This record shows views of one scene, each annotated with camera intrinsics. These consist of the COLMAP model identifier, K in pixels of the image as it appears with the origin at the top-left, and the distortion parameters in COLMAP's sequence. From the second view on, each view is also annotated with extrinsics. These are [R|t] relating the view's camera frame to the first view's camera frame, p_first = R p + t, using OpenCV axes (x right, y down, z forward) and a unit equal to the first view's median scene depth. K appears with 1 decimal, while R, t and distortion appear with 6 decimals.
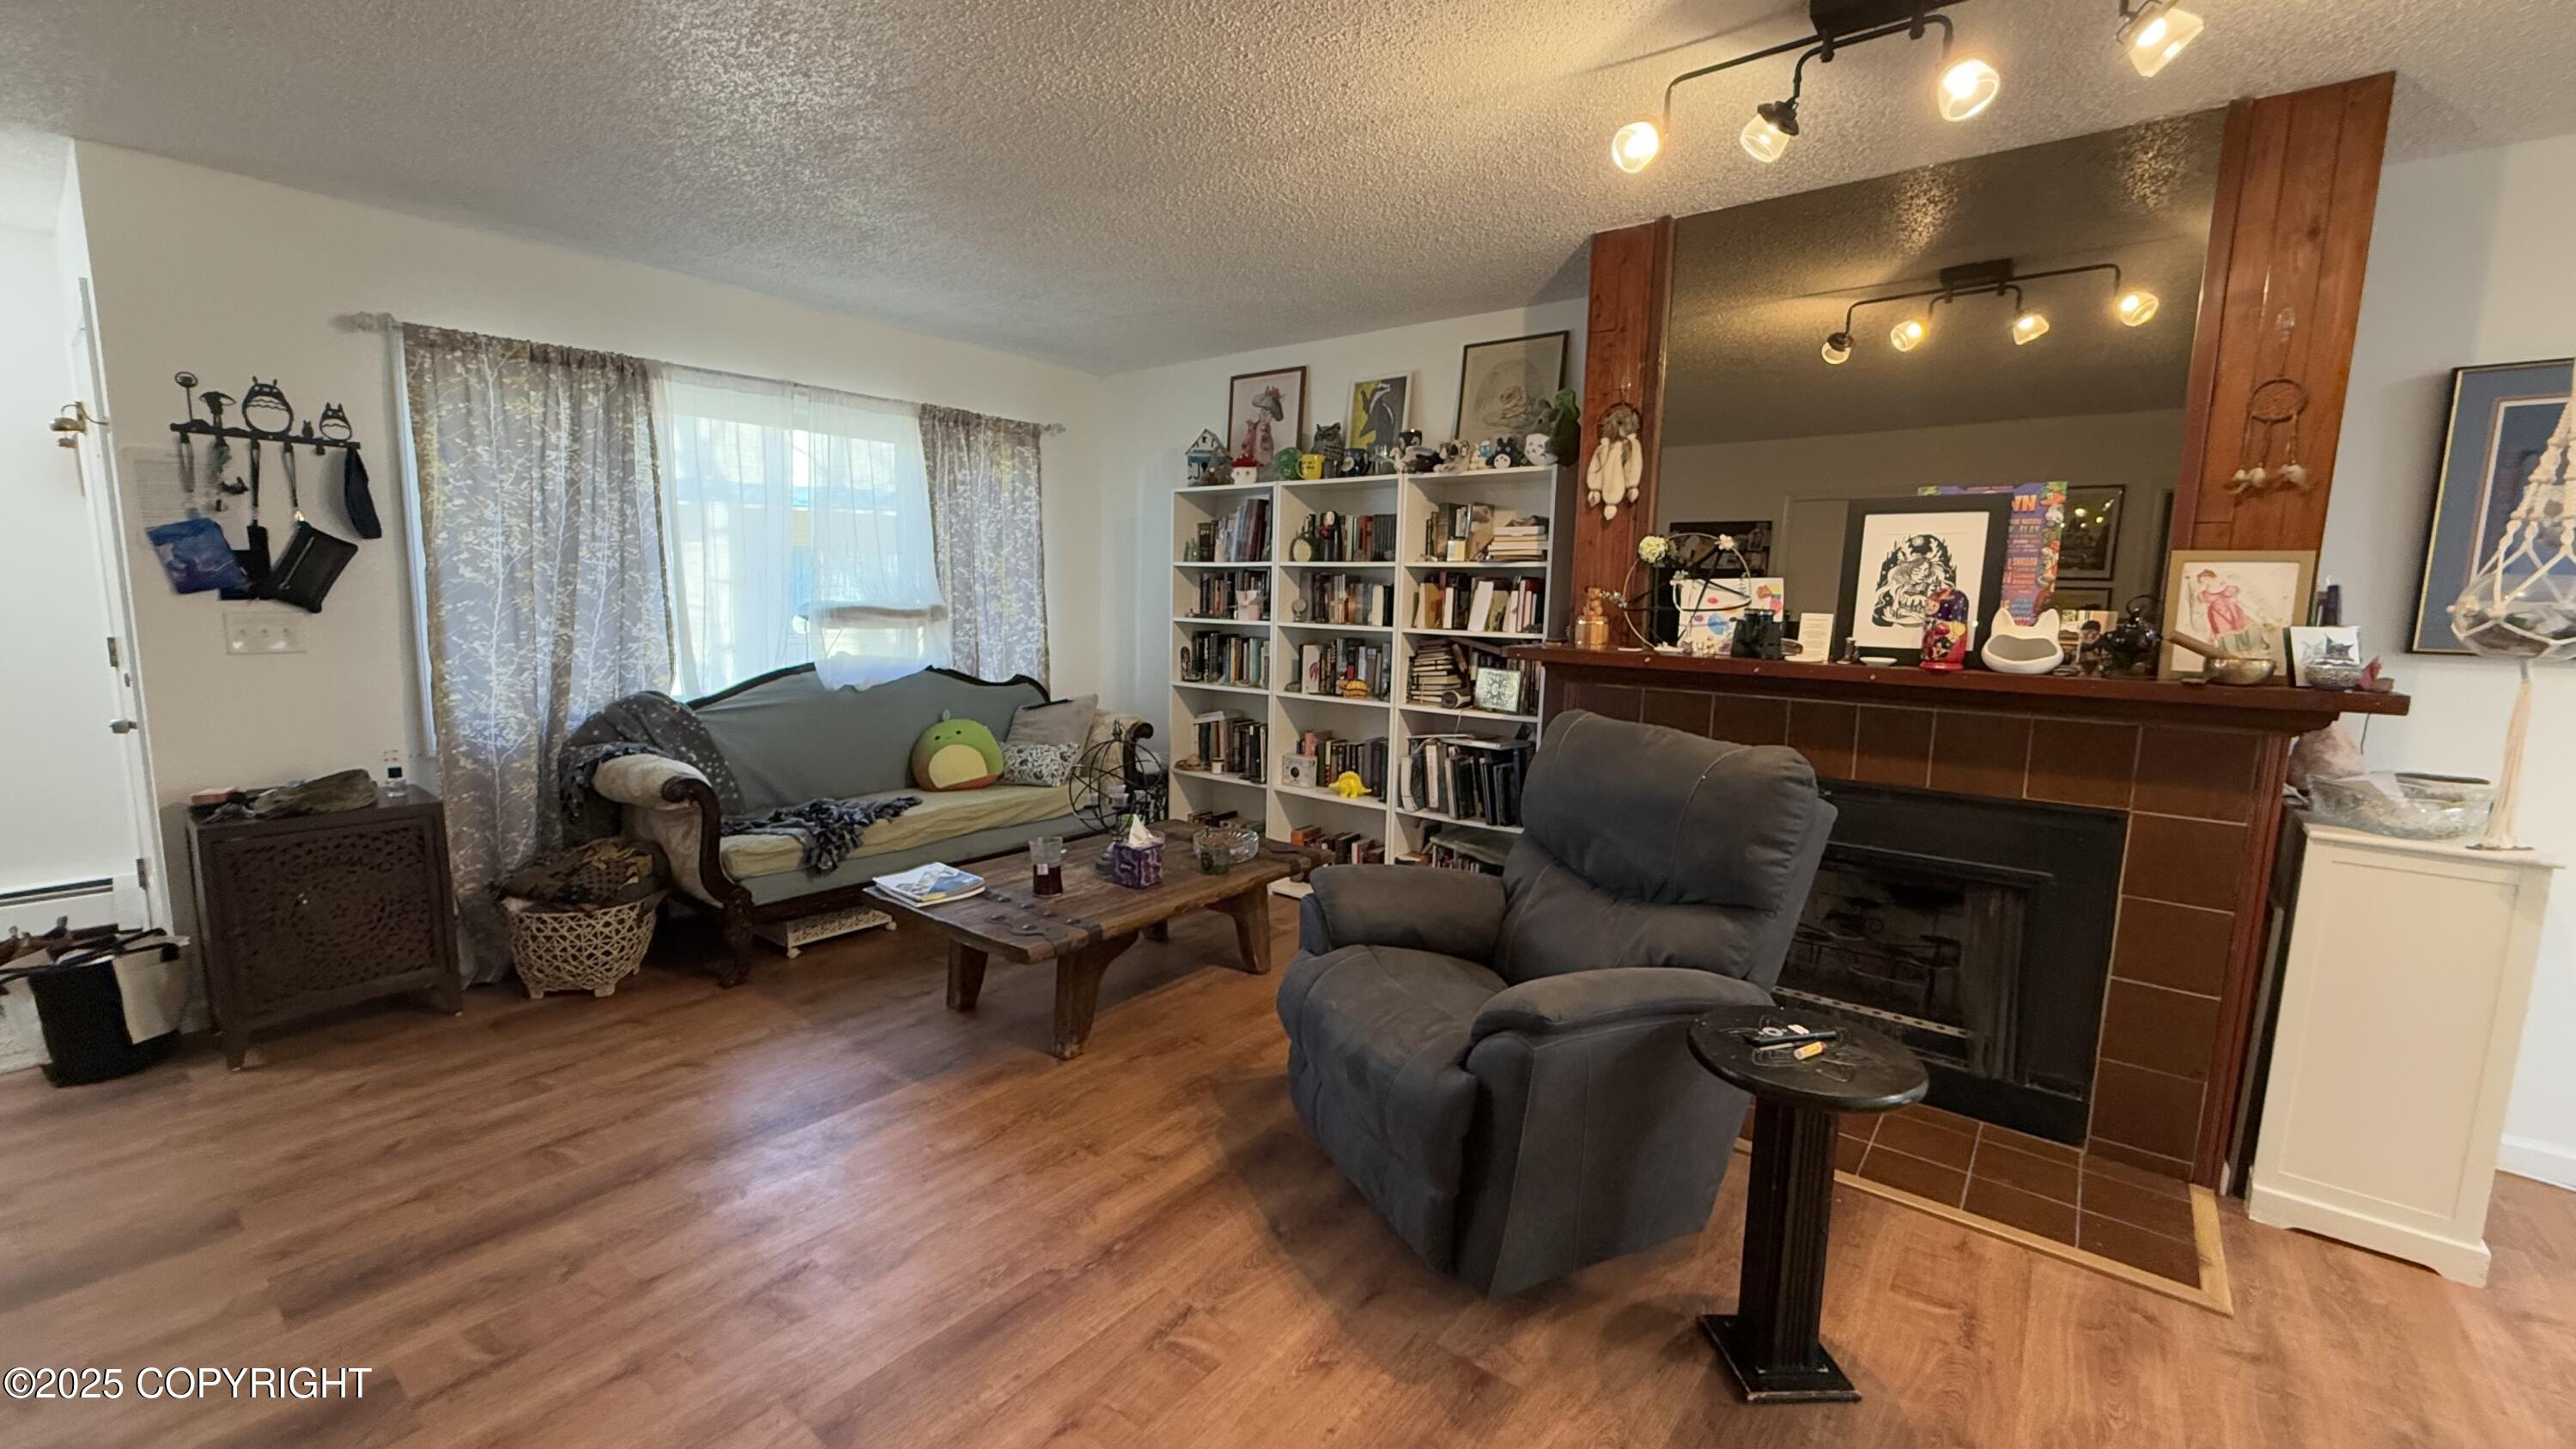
lens RADIAL K [[1021.1, 0, 1280.2], [0, 1021.1, 727.2], [0, 0, 1]] dist [-0.001093, -0.000034]
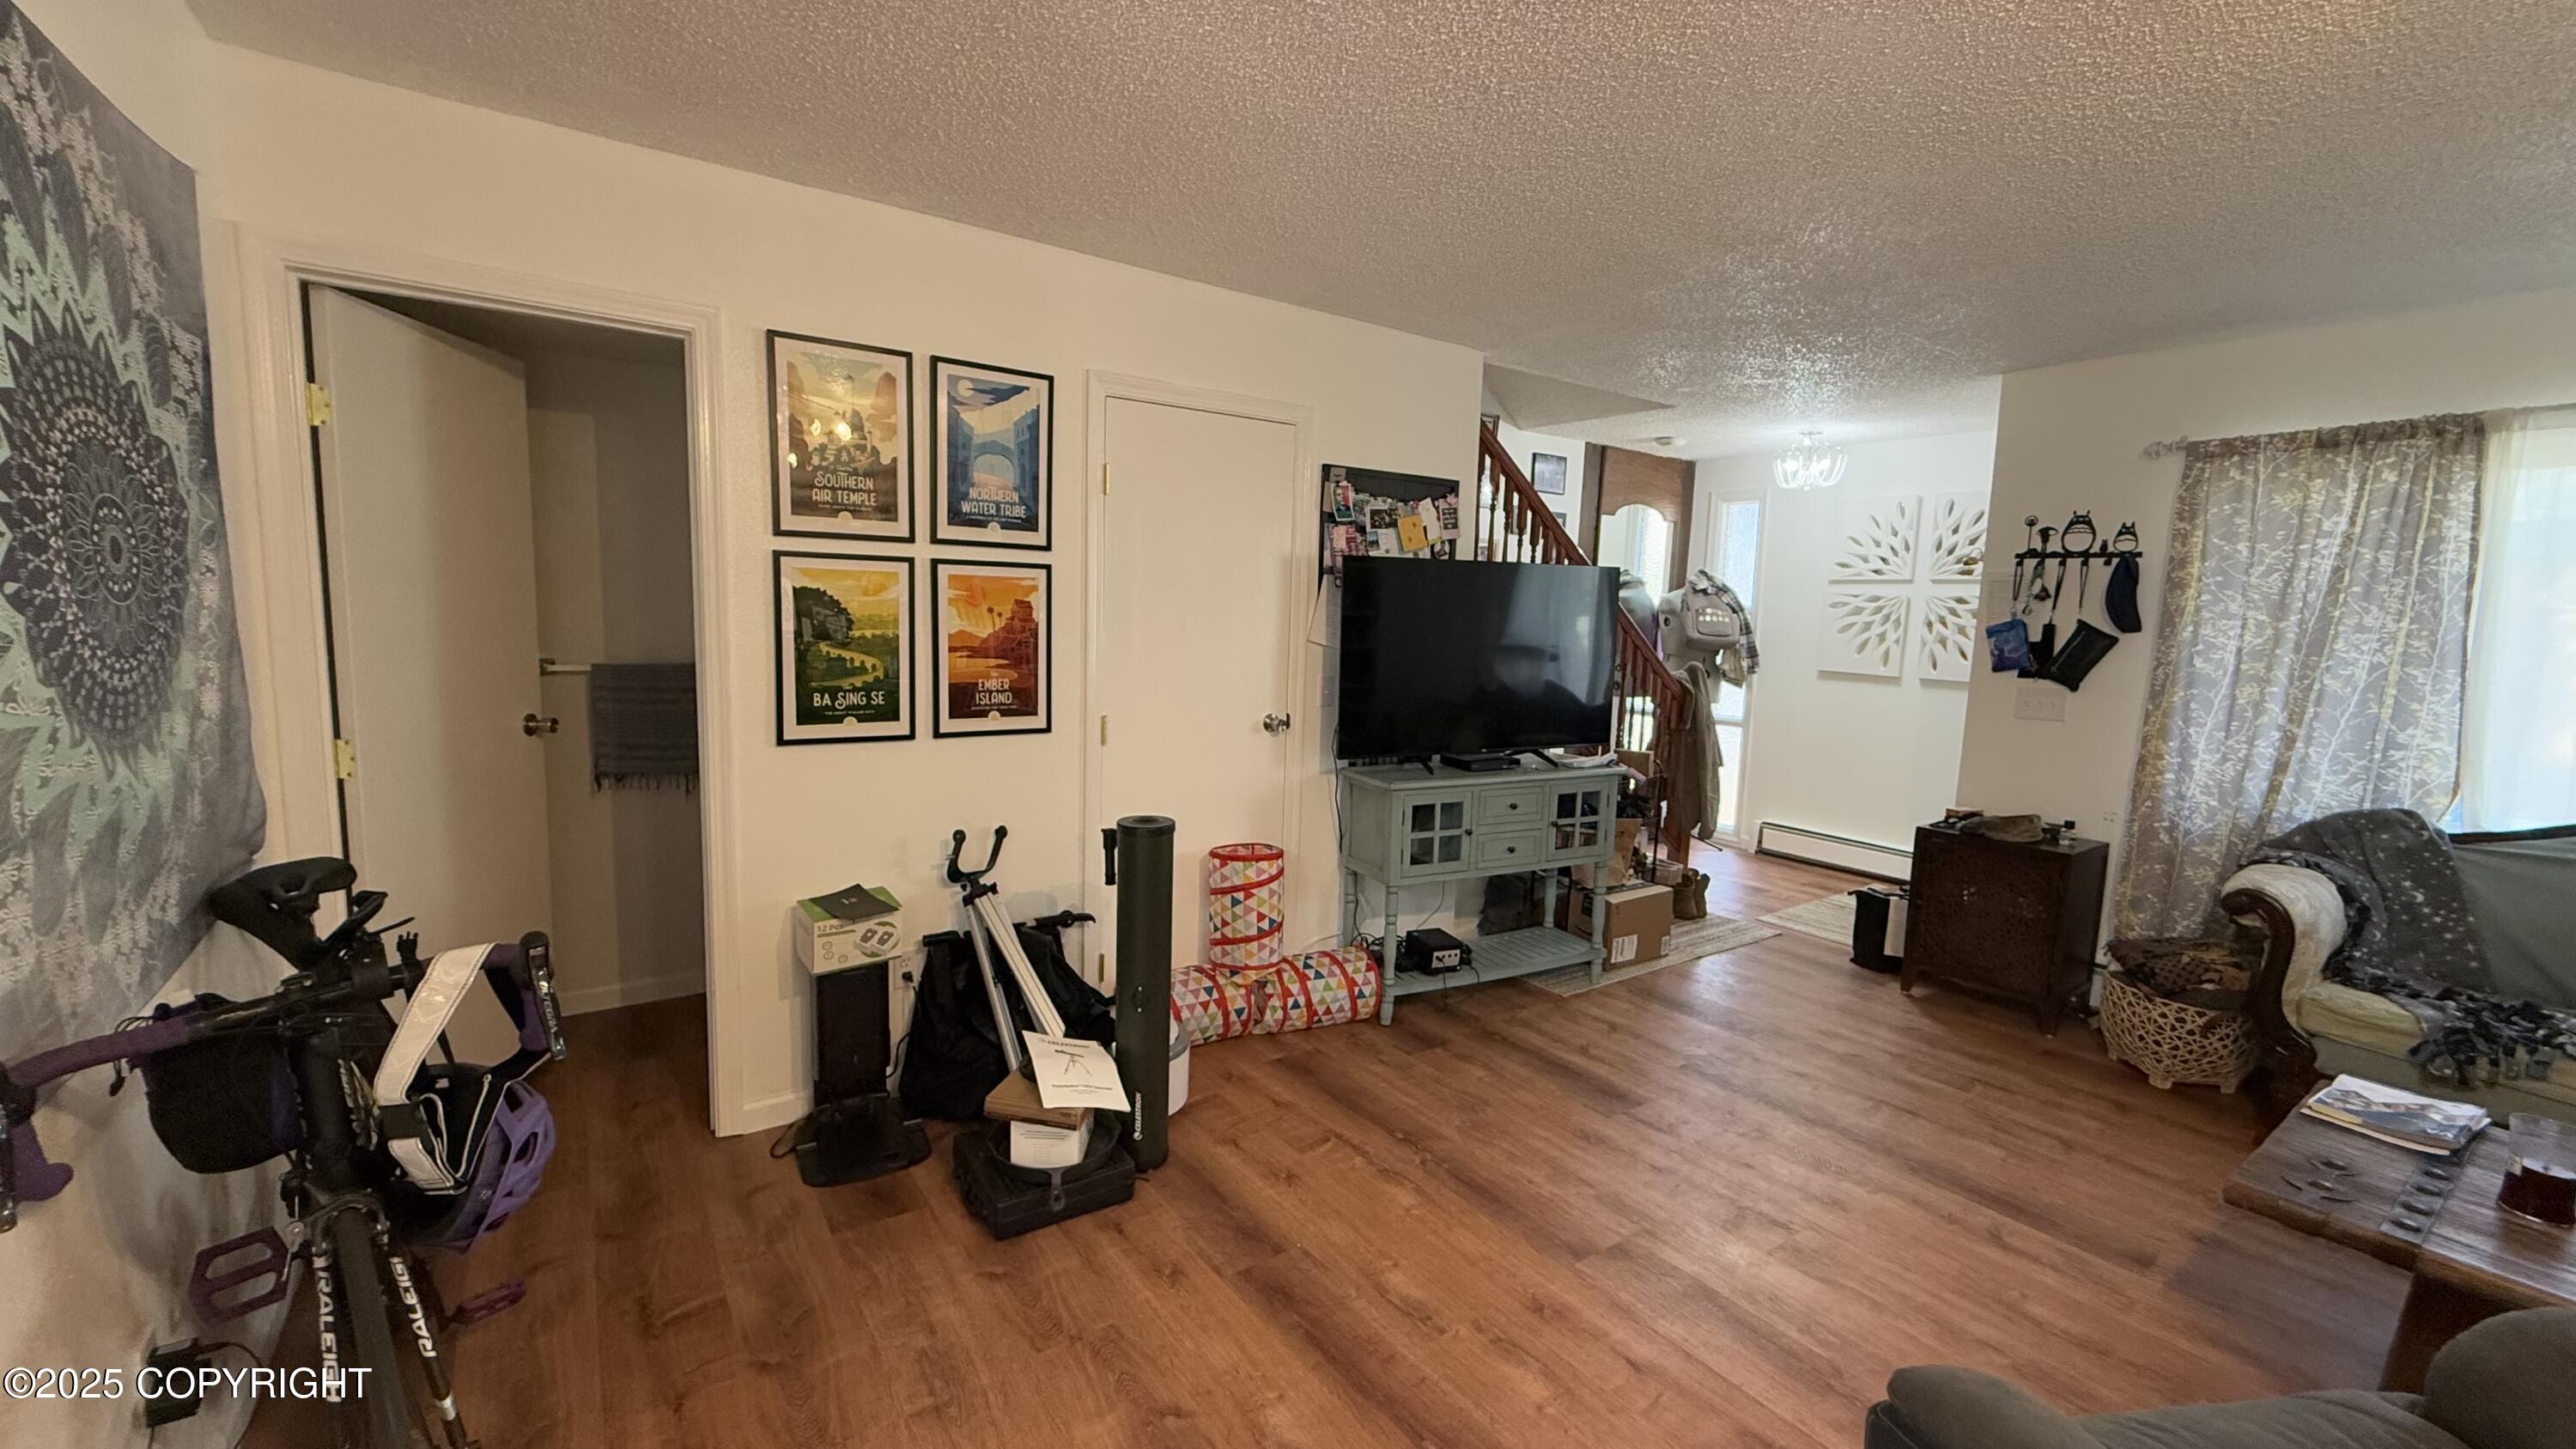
lens RADIAL K [[1021.1, 0, 1283.7], [0, 1021.1, 727.0], [0, 0, 1]] dist [-0.001093, -0.000034]
pose [[-0.276271, 0.082108, -0.957566, 0.445265], [-0.164951, 0.977508, 0.131409, -0.061920], [0.946819, 0.194256, -0.256513, 0.344981]]
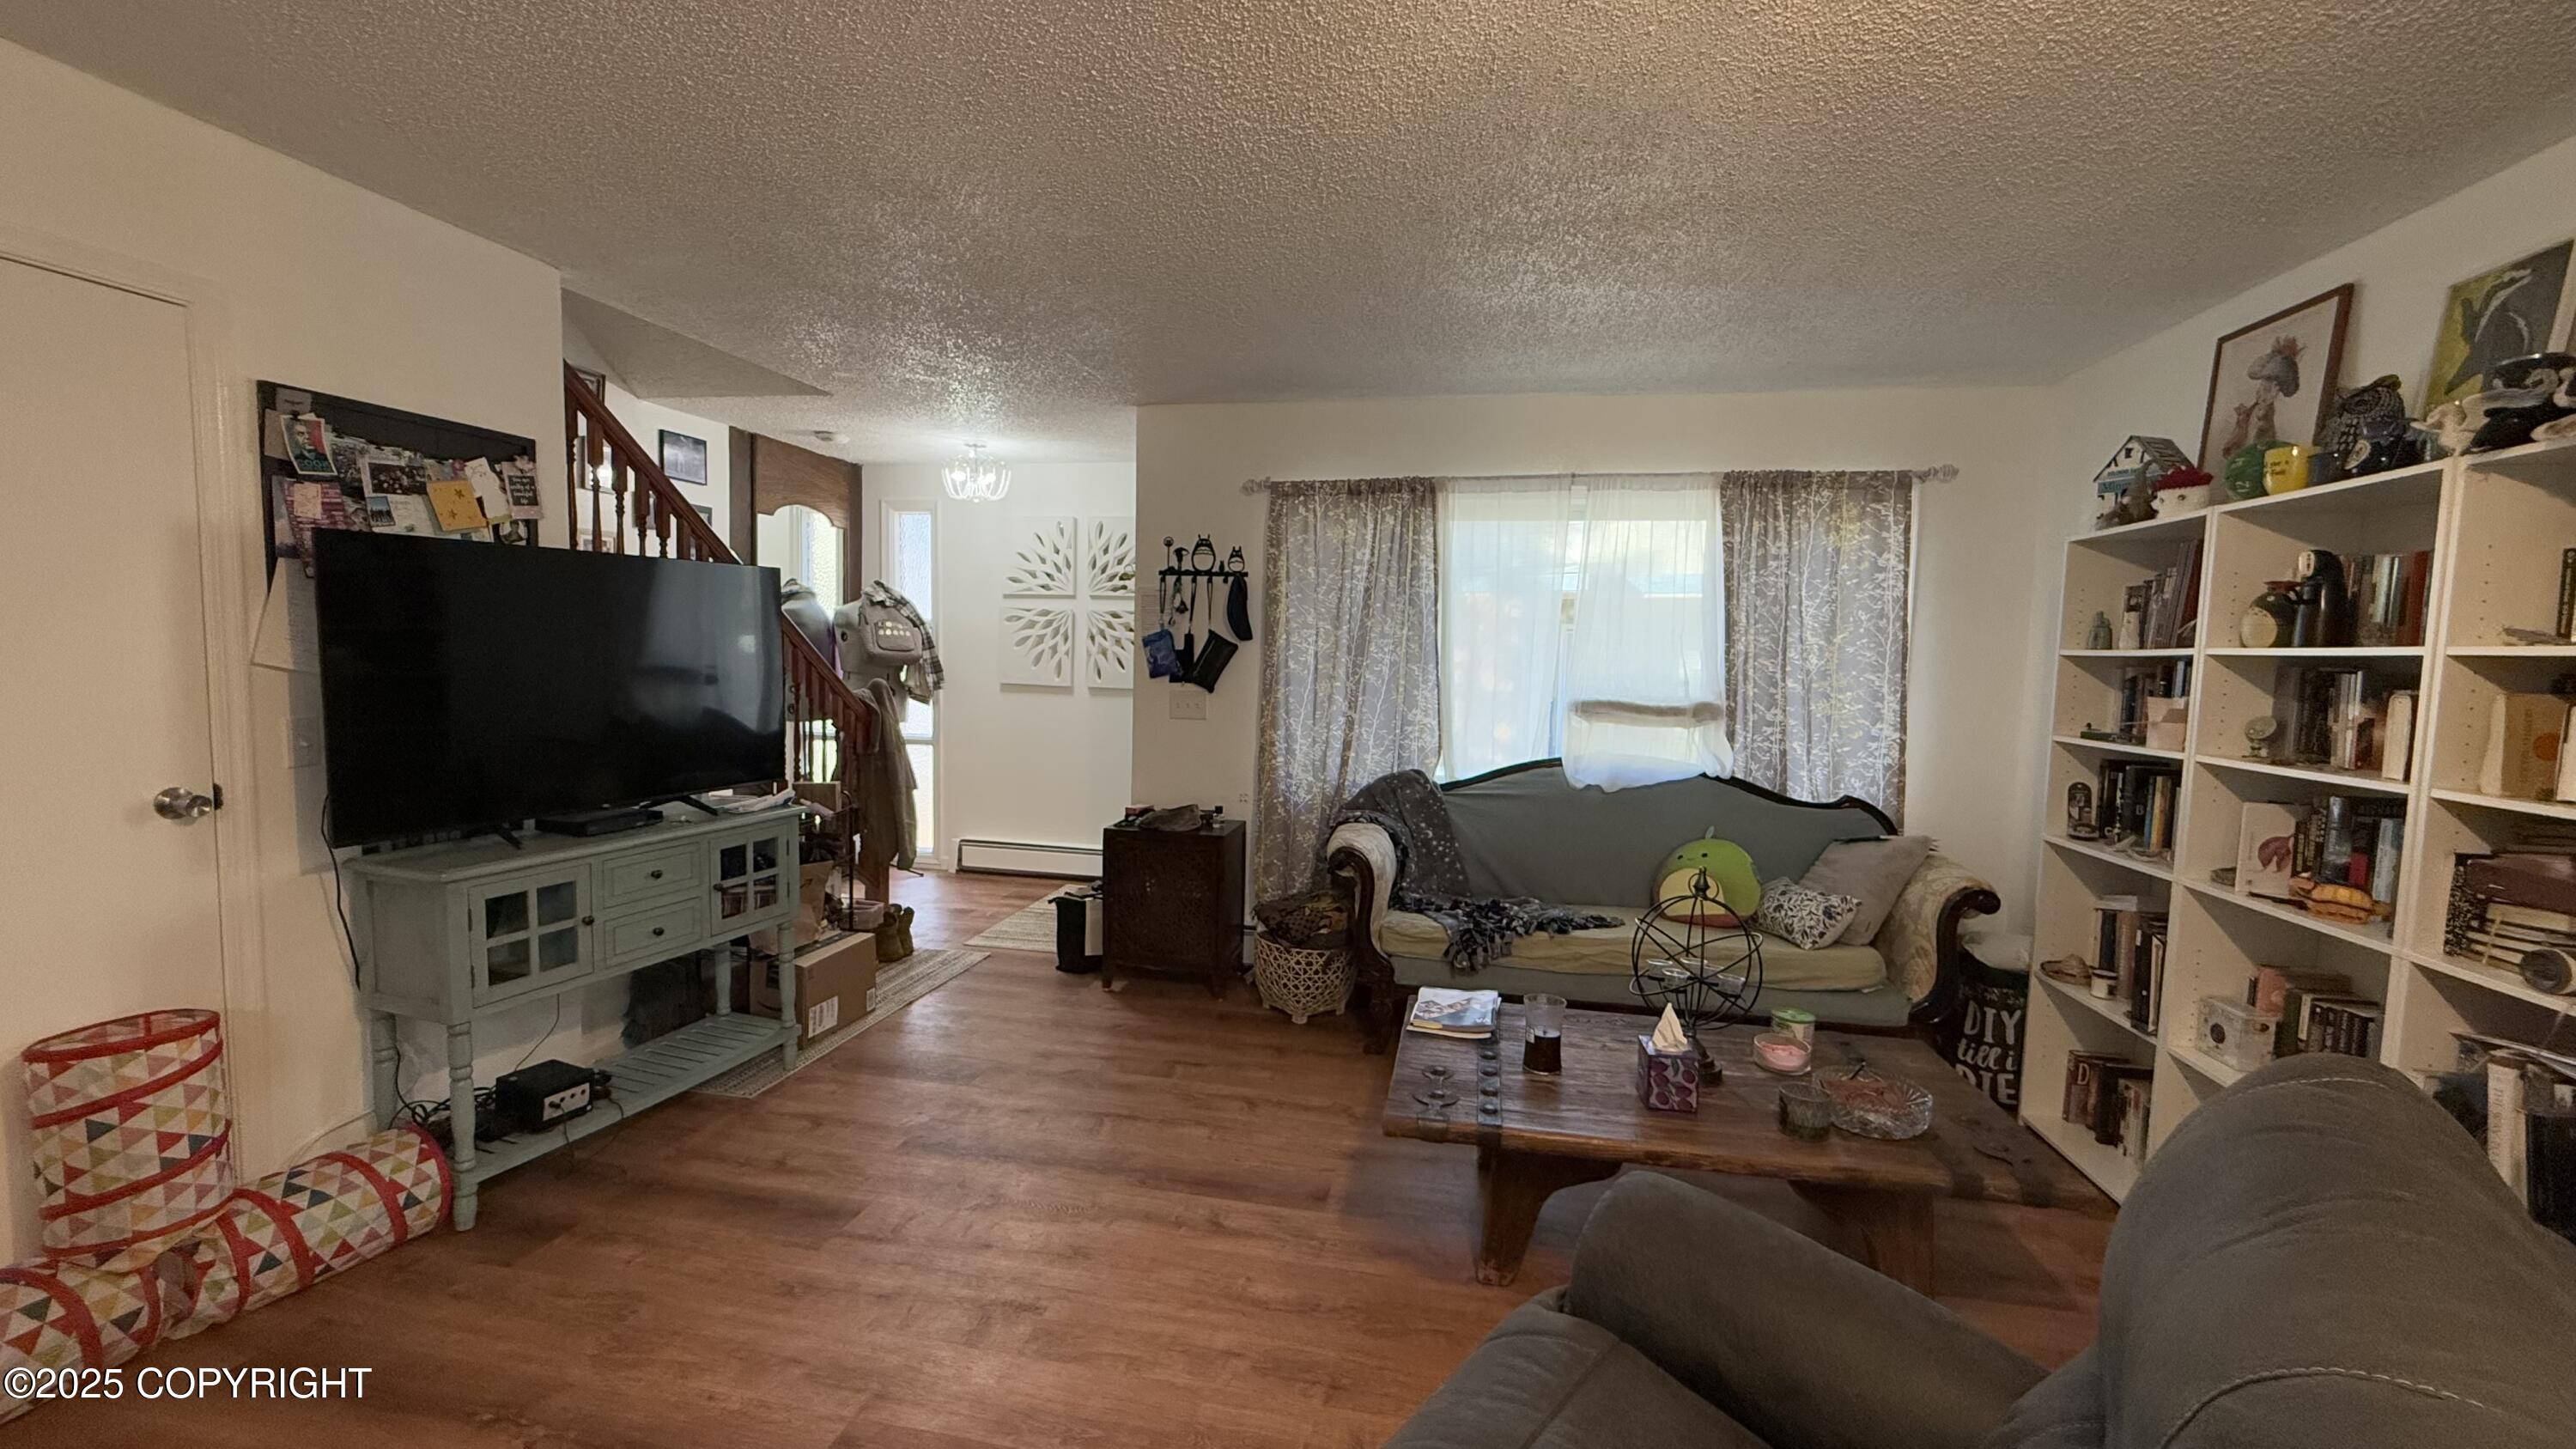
lens RADIAL K [[1021.1, 0, 1279.8], [0, 1021.1, 725.7], [0, 0, 1]] dist [-0.001093, -0.000034]
pose [[0.459330, 0.055699, -0.886518, 0.313234], [-0.132755, 0.991128, -0.006512, -0.058228], [0.878289, 0.120680, 0.462649, 0.359685]]
